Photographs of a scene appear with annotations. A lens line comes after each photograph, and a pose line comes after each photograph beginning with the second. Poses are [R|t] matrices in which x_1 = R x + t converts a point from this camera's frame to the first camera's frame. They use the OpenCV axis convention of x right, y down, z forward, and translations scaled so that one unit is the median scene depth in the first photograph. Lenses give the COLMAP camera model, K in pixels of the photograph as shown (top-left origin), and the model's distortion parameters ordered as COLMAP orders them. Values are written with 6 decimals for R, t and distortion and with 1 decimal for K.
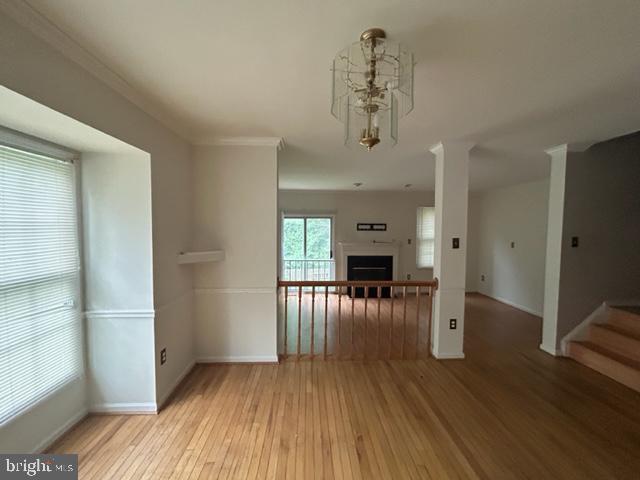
lens RADIAL K [[258.3, 0, 321.2], [0, 258.3, 239.5], [0, 0, 1]] dist [-0.000657, 0.000003]
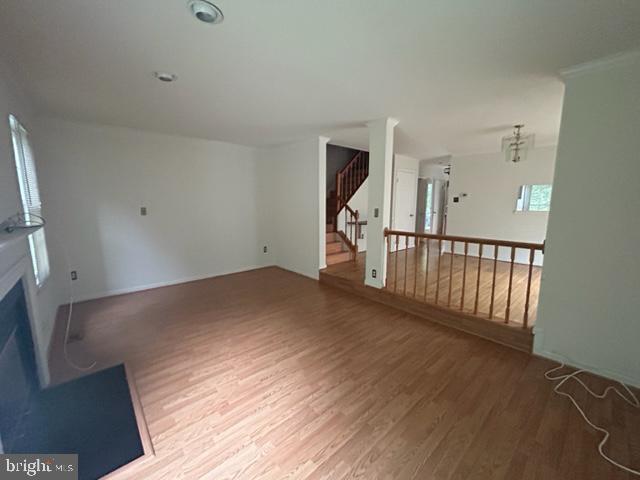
lens RADIAL K [[258.3, 0, 321.2], [0, 258.3, 239.5], [0, 0, 1]] dist [-0.000657, 0.000003]
pose [[-0.643085, -0.114658, 0.757163, -0.324273], [0.032184, 0.983808, 0.176315, -0.025042], [-0.765118, 0.137754, -0.628982, 2.050524]]
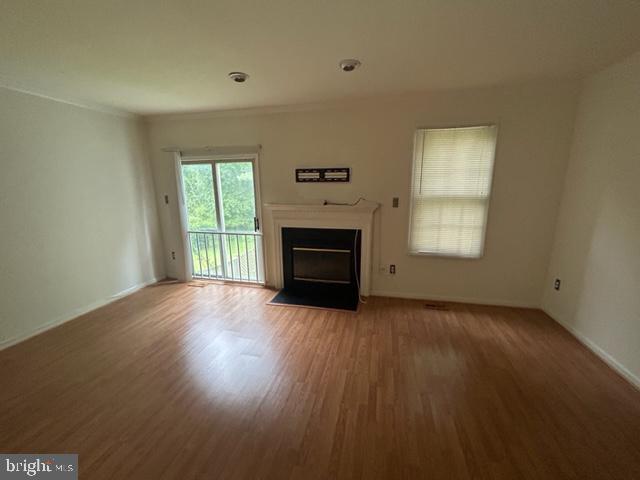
lens RADIAL K [[258.3, 0, 321.2], [0, 258.3, 239.5], [0, 0, 1]] dist [-0.000657, 0.000003]
pose [[0.962923, 0.040179, -0.266766, 0.759791], [0.002444, 0.987507, 0.157556, -0.002196], [0.269764, -0.152366, 0.950796, 1.040263]]
